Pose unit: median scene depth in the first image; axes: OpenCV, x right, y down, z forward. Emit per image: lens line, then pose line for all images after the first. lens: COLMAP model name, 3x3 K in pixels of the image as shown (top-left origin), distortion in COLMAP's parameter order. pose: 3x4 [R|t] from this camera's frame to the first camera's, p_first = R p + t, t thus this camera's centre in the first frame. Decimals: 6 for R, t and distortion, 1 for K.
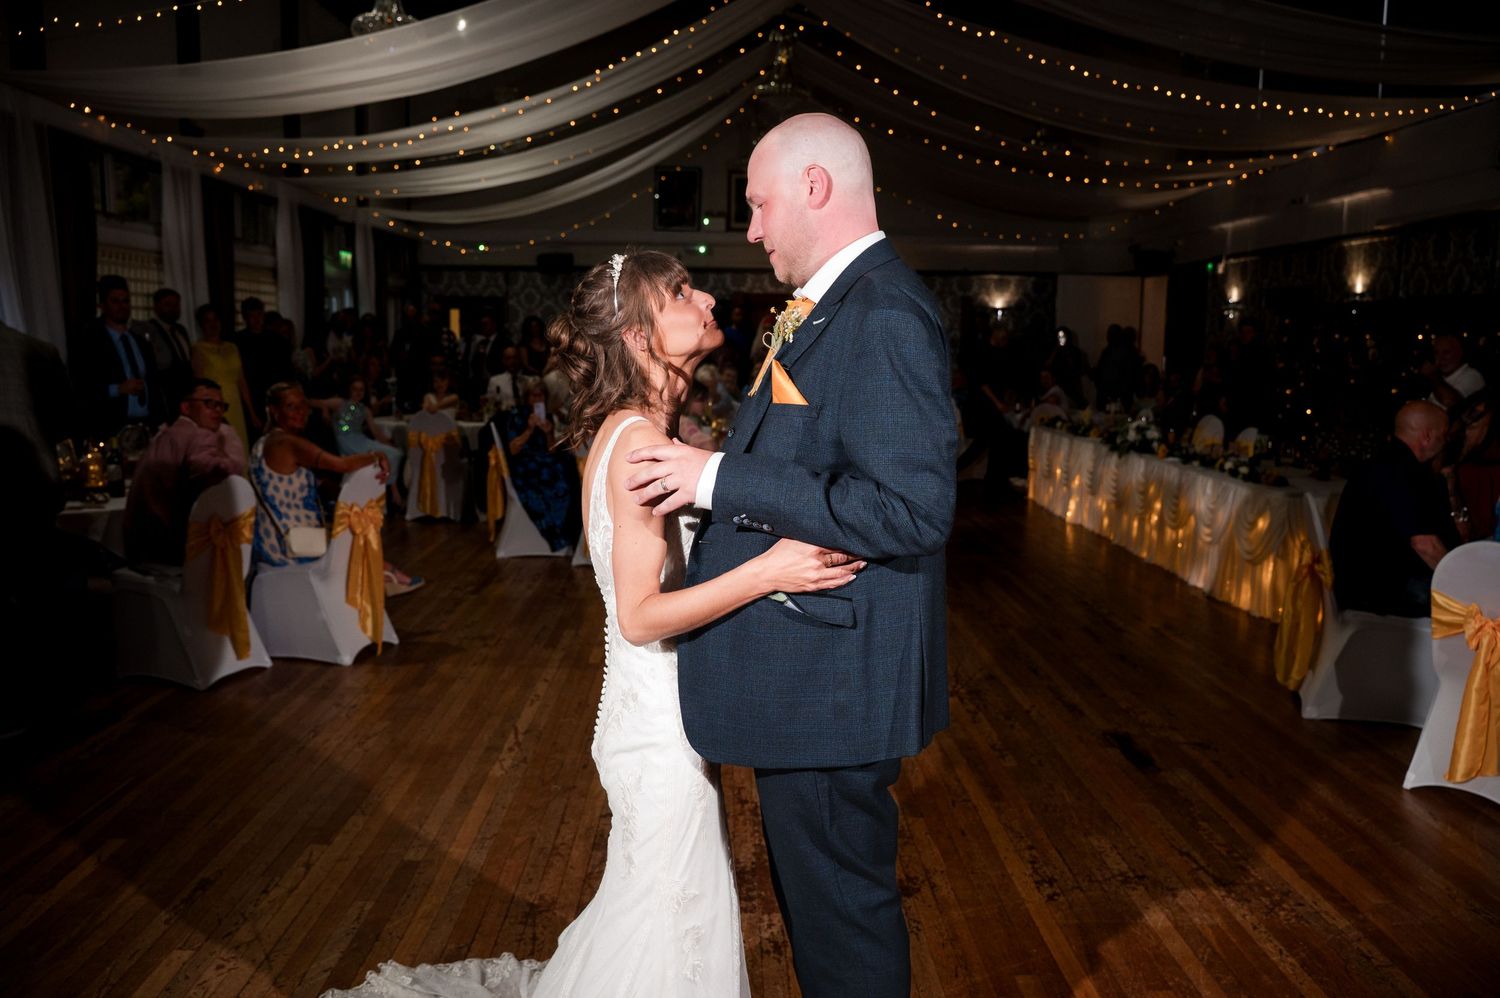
lens RADIAL K [[1266.2, 0, 739.5], [0, 1266.2, 501.2], [0, 0, 1]] dist [-0.095734, 0.067306]
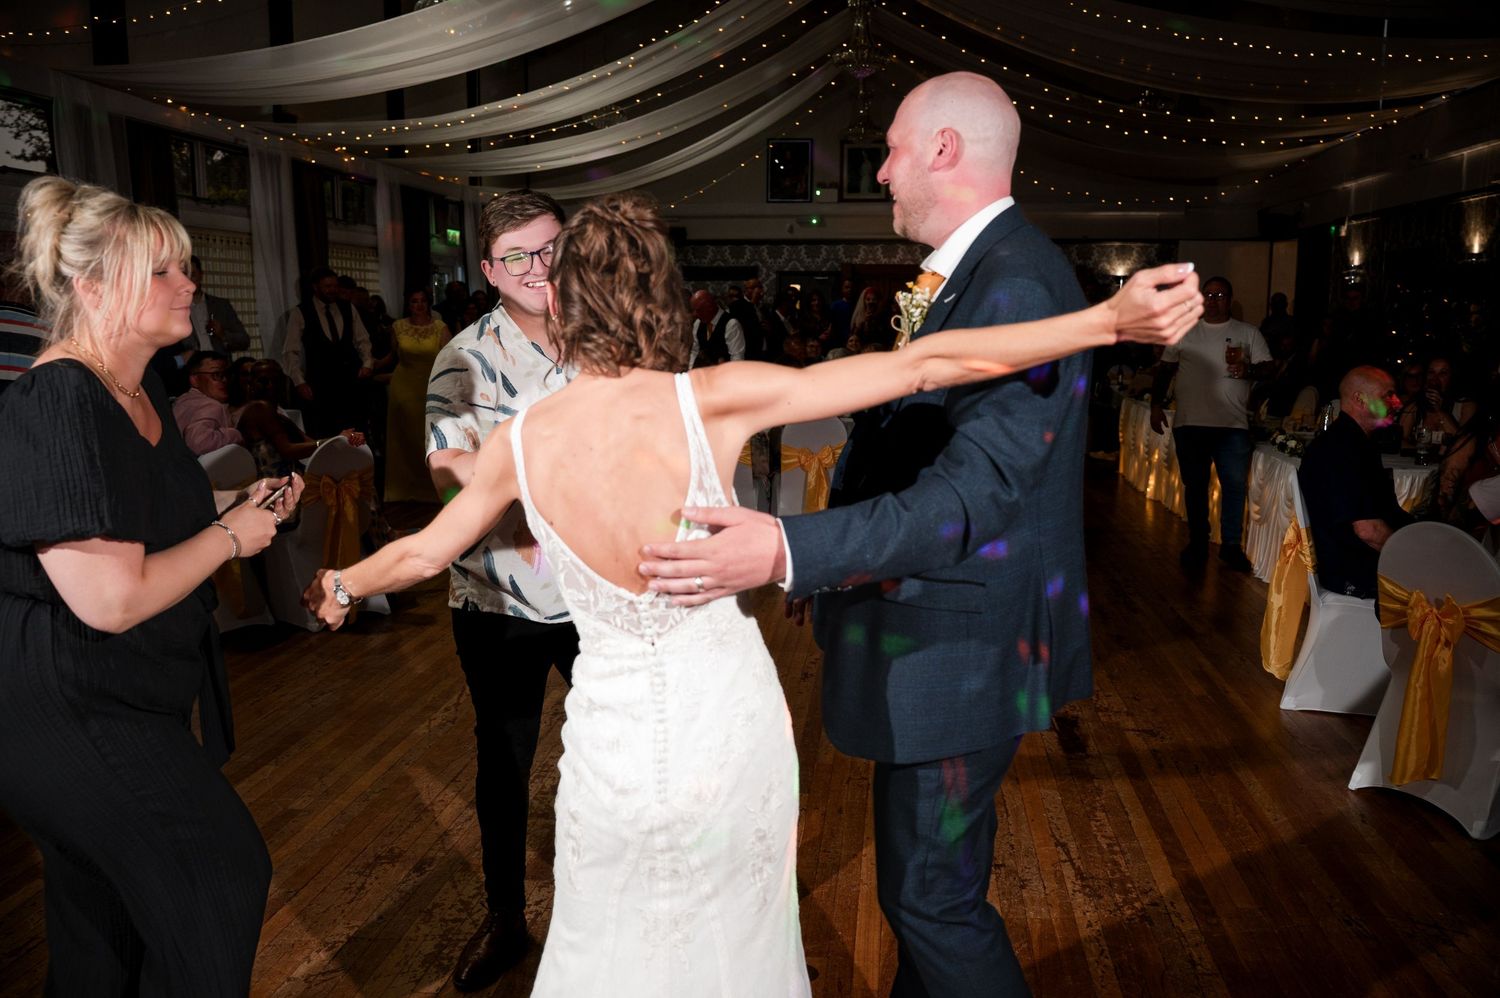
lens RADIAL K [[1266.2, 0, 744.7], [0, 1266.2, 487.9], [0, 0, 1]] dist [-0.095734, 0.067306]
pose [[0.989110, 0.010187, -0.146824, 0.111617], [-0.008645, 0.999901, 0.011140, 0.000860], [0.146923, -0.009750, 0.989100, 0.009138]]
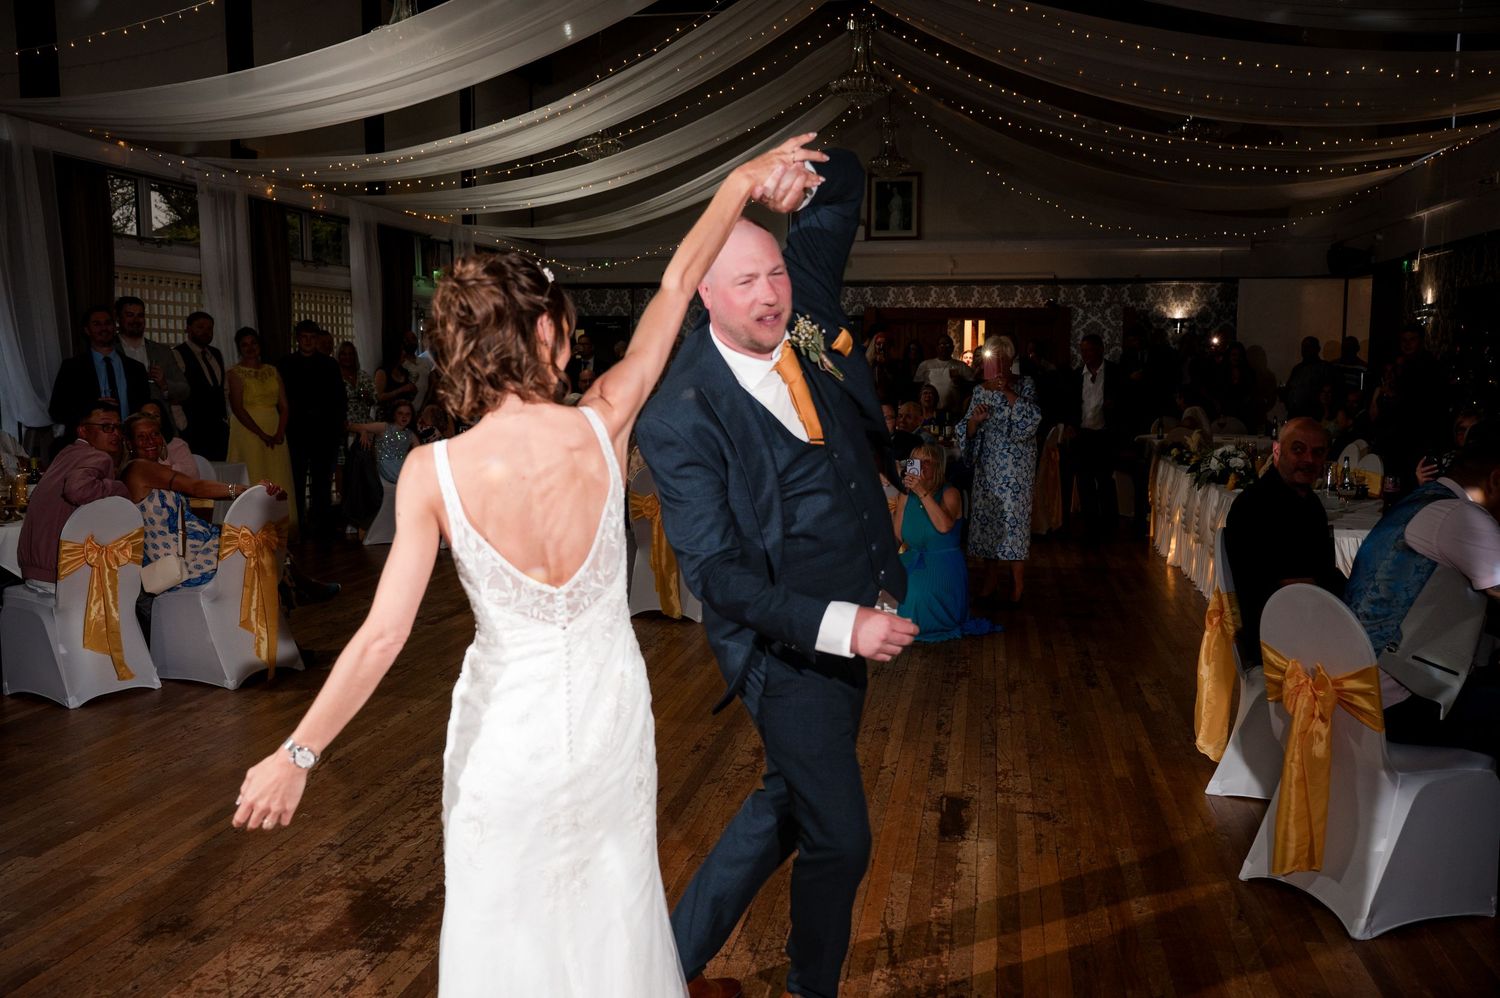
lens RADIAL K [[1386.5, 0, 749.8], [0, 1386.5, 512.3], [0, 0, 1]] dist [-0.019852, 0.000000]
pose [[0.978643, 0.011264, -0.205256, 0.200266], [-0.015265, 0.999723, -0.017919, 0.003147], [0.204997, 0.020670, 0.978544, 0.007913]]
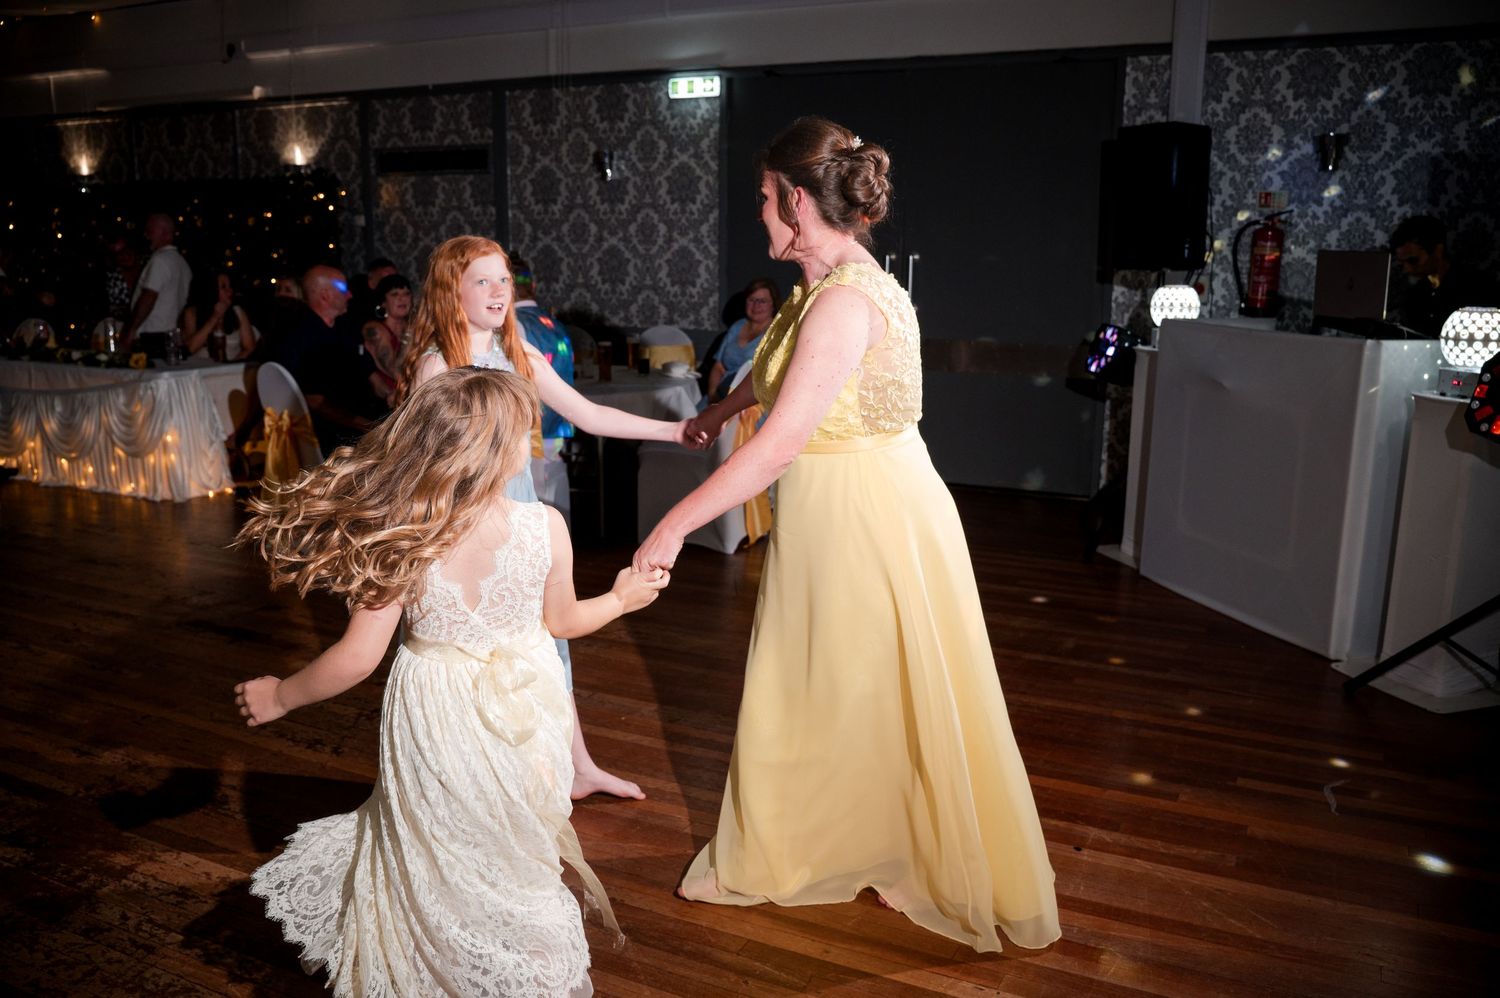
lens RADIAL K [[1266.2, 0, 776.5], [0, 1266.2, 499.9], [0, 0, 1]] dist [-0.095734, 0.067306]
pose [[0.448715, -0.194753, 0.872196, -0.188296], [0.114798, 0.980441, 0.159864, -0.008039], [-0.886271, 0.028393, 0.462296, 0.068702]]
